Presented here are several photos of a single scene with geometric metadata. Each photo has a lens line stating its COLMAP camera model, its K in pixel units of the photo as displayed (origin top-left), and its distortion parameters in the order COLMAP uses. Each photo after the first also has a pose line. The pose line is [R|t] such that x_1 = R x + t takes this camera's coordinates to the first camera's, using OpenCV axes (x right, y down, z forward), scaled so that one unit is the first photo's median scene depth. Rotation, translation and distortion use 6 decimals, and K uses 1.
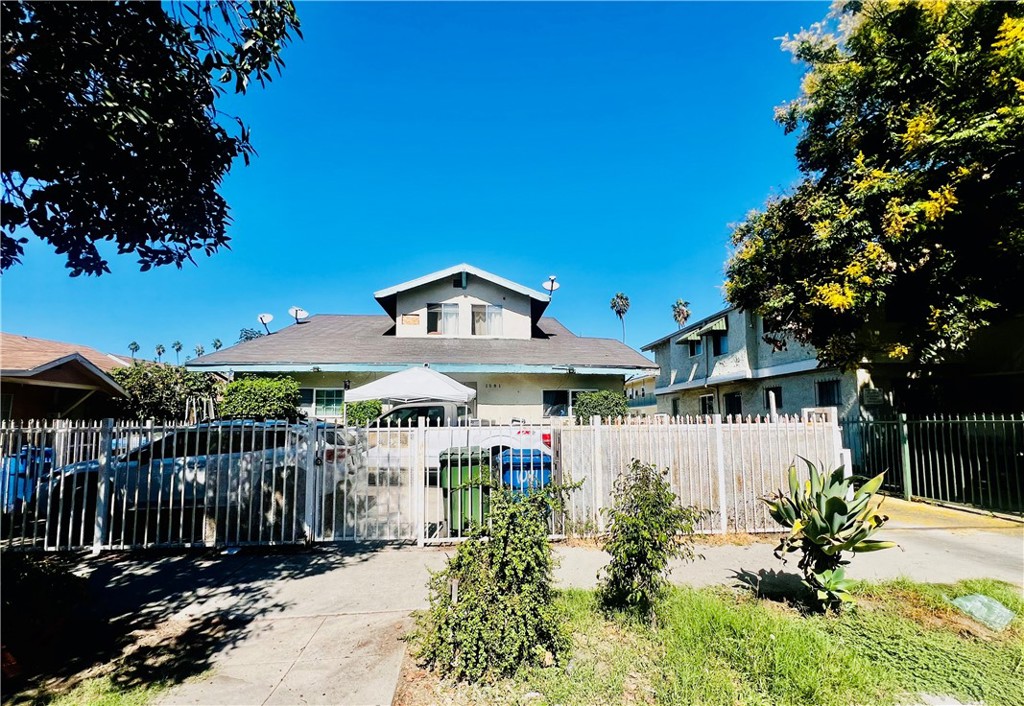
lens RADIAL K [[457.6, 0, 500.6], [0, 457.6, 375.8], [0, 0, 1]] dist [0.000995, 0.000206]
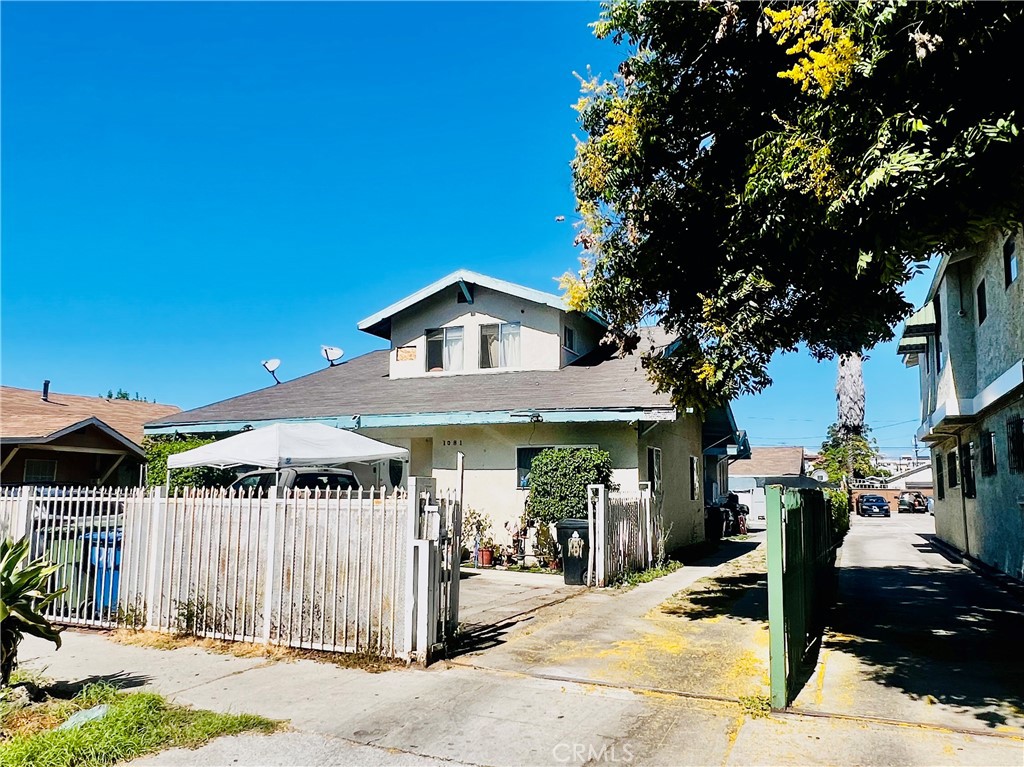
lens RADIAL K [[728.3, 0, 512.8], [0, 728.3, 405.5], [0, 0, 1]] dist [-0.023248, -0.000741]
pose [[0.890116, -0.043432, -0.453660, 0.593924], [0.033943, 0.999002, -0.029041, 0.000202], [0.454468, 0.010451, 0.890702, 0.048276]]
